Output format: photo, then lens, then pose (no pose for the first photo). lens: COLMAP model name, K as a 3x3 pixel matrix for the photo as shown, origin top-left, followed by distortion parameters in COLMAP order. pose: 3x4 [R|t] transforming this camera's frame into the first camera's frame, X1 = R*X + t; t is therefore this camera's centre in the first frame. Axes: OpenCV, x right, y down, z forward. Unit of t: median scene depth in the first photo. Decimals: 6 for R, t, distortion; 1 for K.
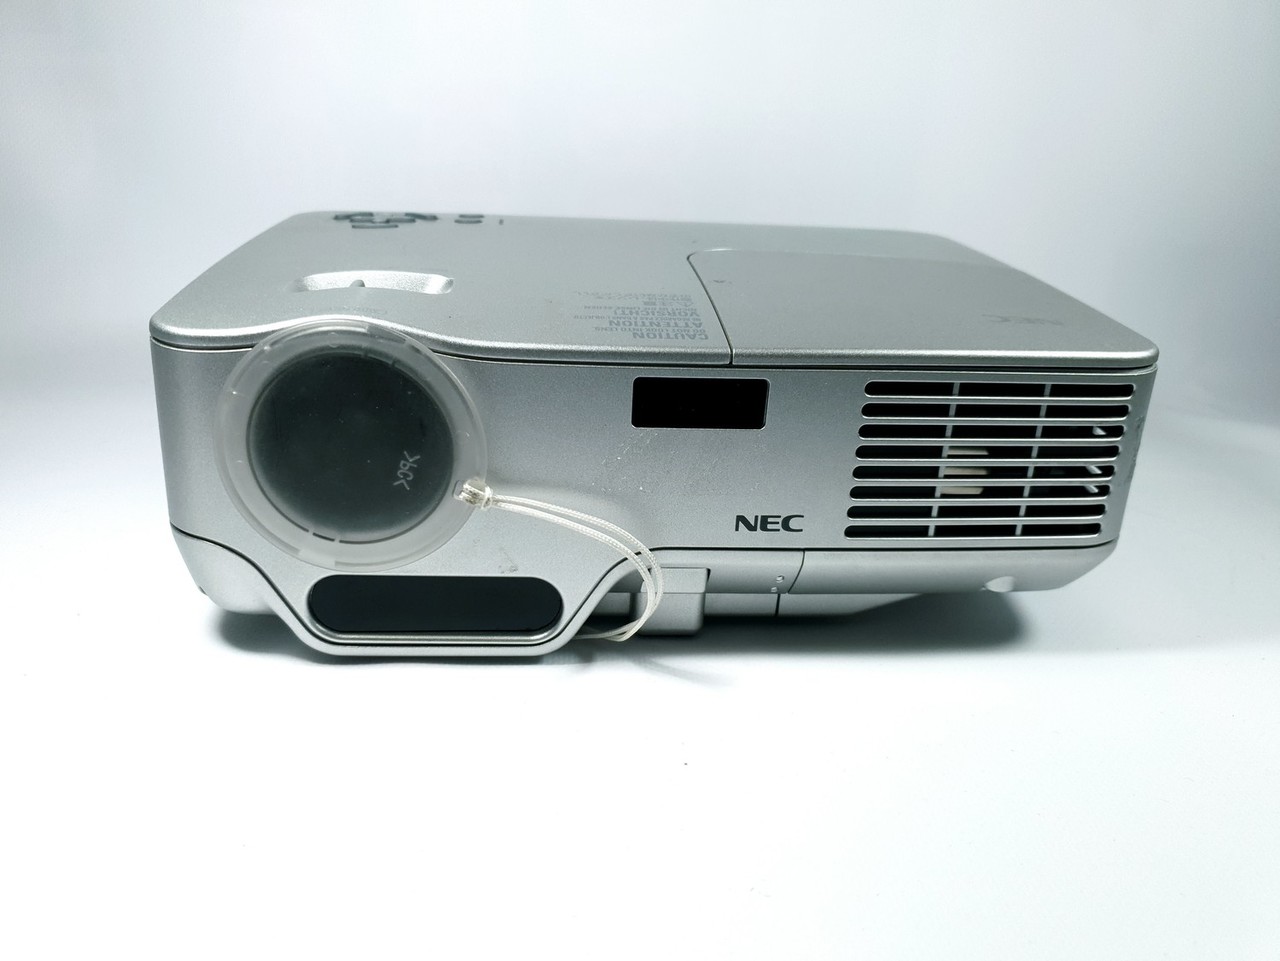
lens RADIAL K [[965.4, 0, 633.2], [0, 965.4, 479.7], [0, 0, 1]] dist [-0.004721, -0.006101]
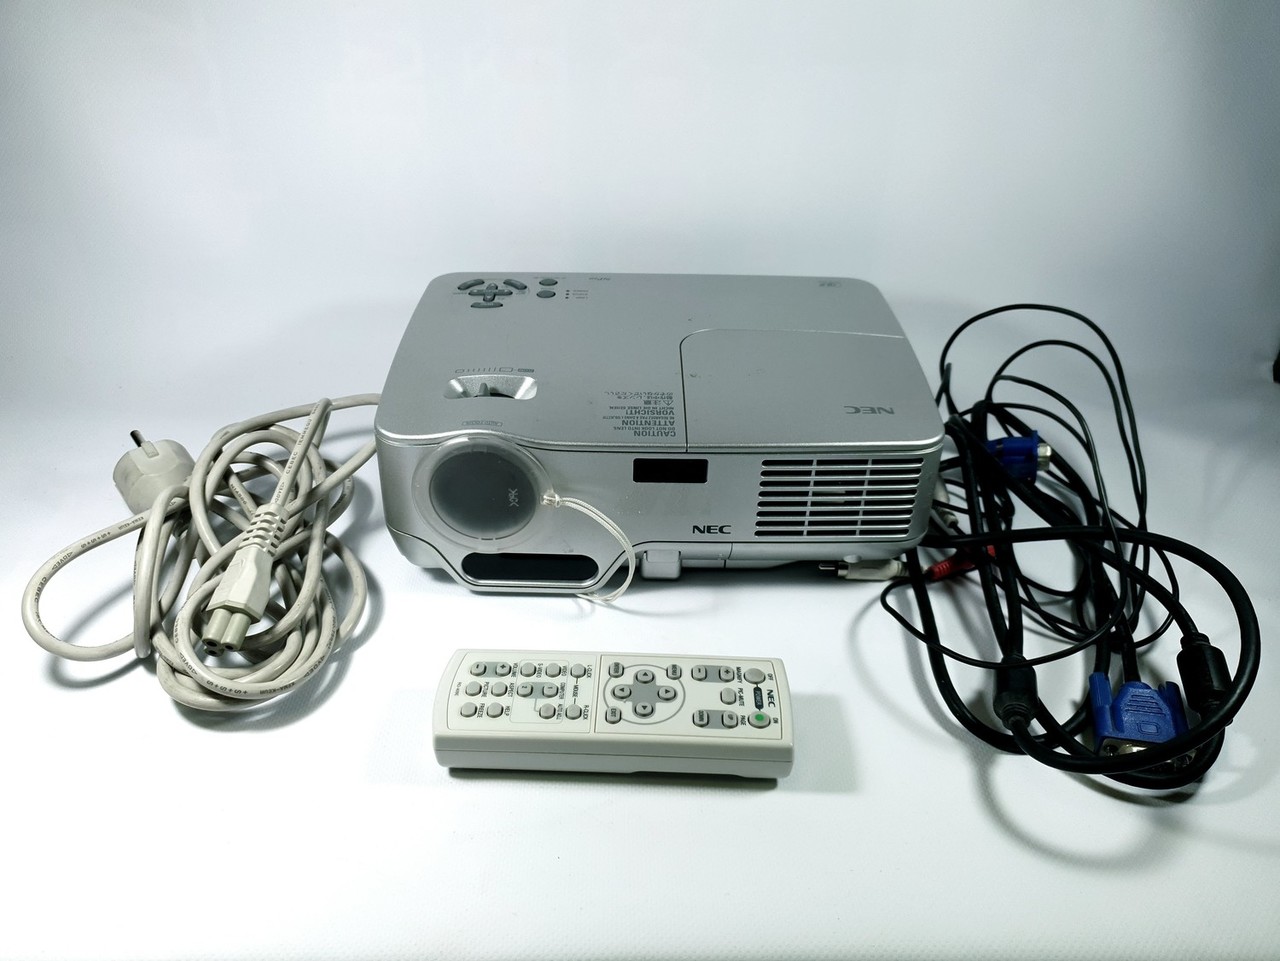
lens RADIAL K [[965.4, 0, 645.1], [0, 965.4, 484.5], [0, 0, 1]] dist [-0.004721, -0.006101]
pose [[0.997127, 0.020462, -0.072938, 0.145516], [-0.005478, 0.979784, 0.199982, -0.393046], [0.075556, -0.199008, 0.977081, -0.748014]]
